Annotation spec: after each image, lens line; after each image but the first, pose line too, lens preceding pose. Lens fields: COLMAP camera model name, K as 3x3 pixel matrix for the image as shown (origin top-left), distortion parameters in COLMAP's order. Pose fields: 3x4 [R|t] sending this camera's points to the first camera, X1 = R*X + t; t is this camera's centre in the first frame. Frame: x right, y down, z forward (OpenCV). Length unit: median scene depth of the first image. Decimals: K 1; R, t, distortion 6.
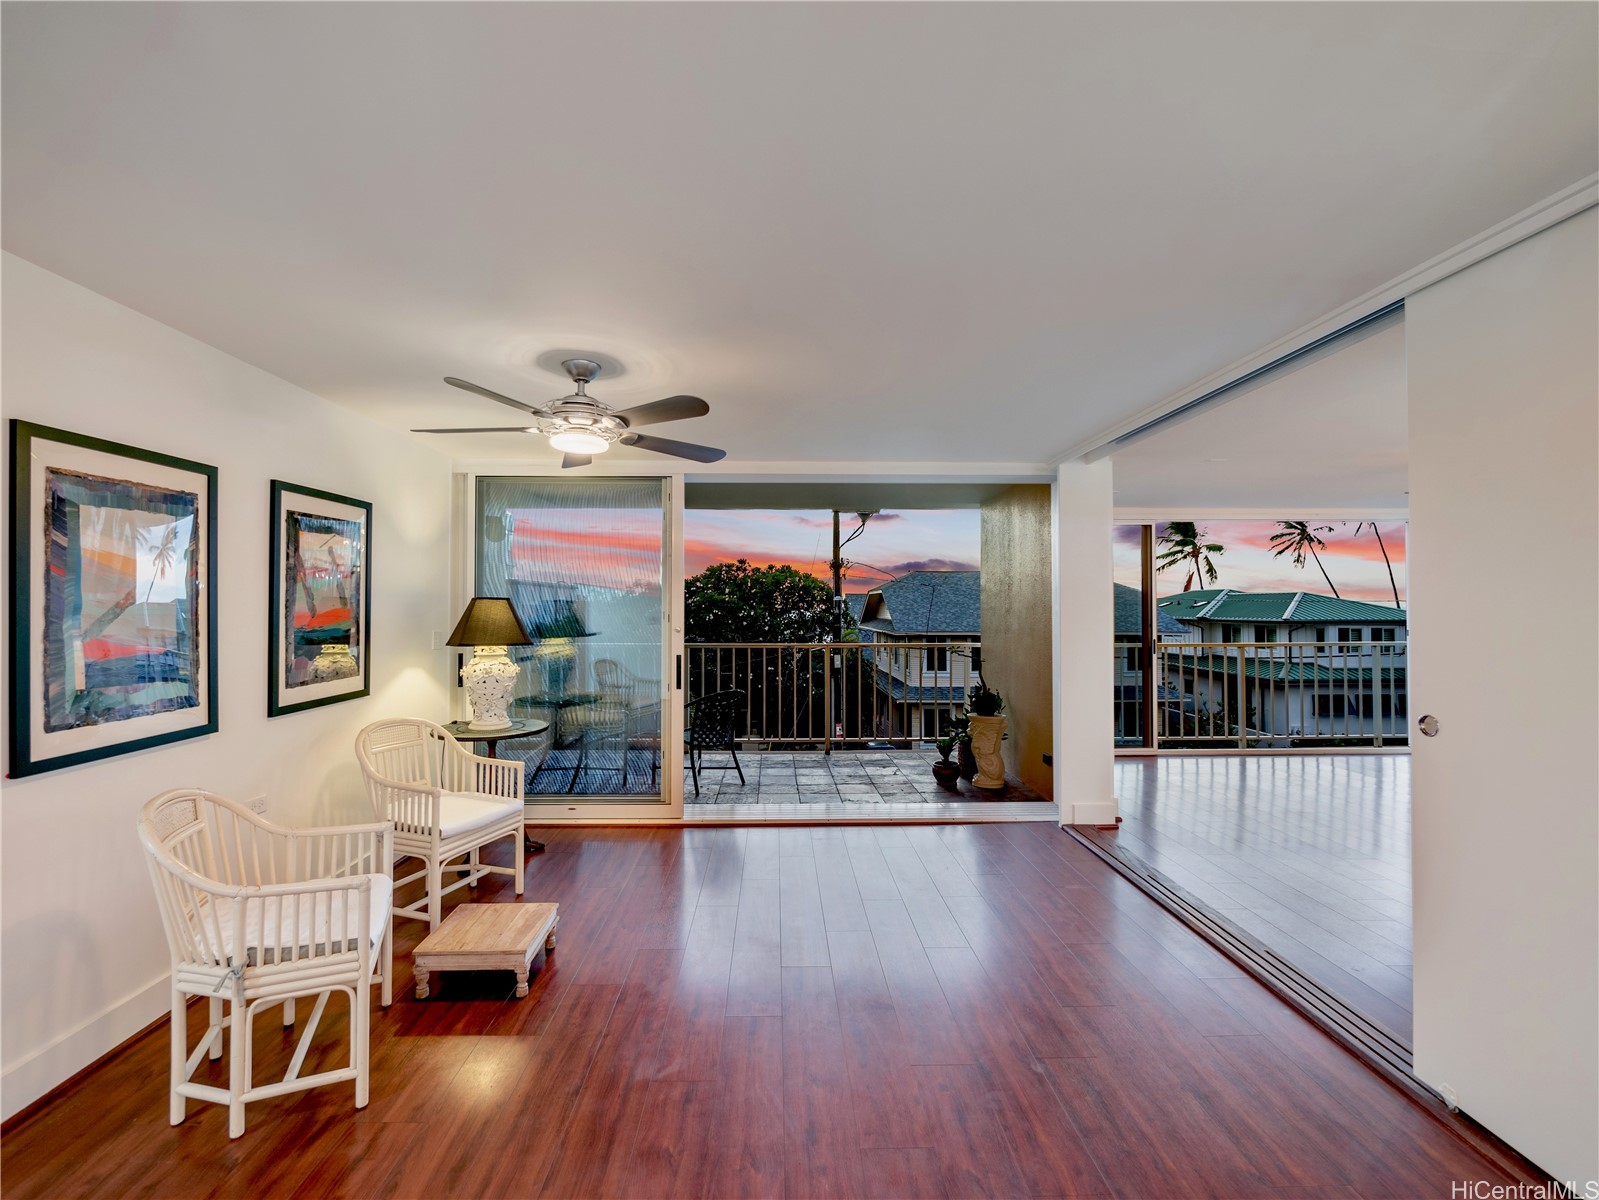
lens RADIAL K [[673.6, 0, 787.5], [0, 673.6, 598.5], [0, 0, 1]] dist [-0.009248, -0.000615]
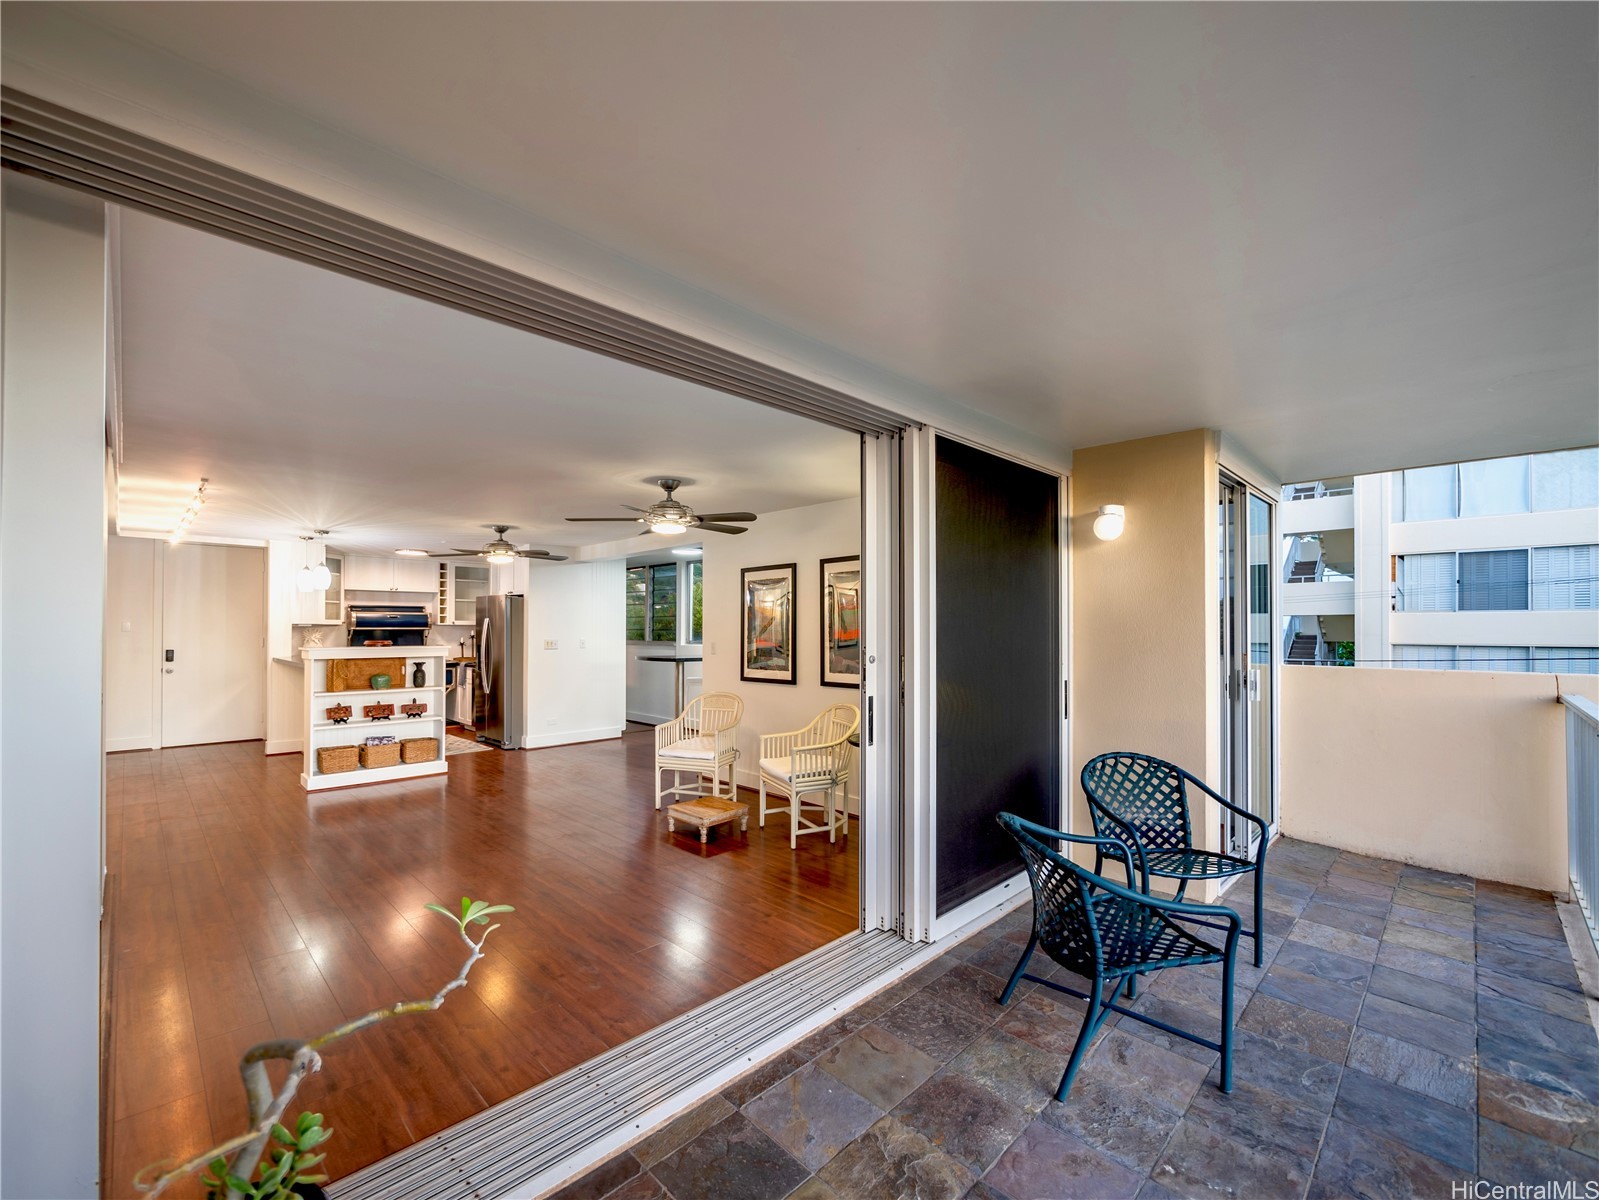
lens RADIAL K [[673.6, 0, 800.5], [0, 673.6, 622.4], [0, 0, 1]] dist [-0.009248, -0.000615]
pose [[-0.718655, -0.005065, -0.695349, 0.580210], [0.010405, 0.999783, -0.018037, 0.031768], [0.695289, -0.020198, -0.718446, 2.277309]]
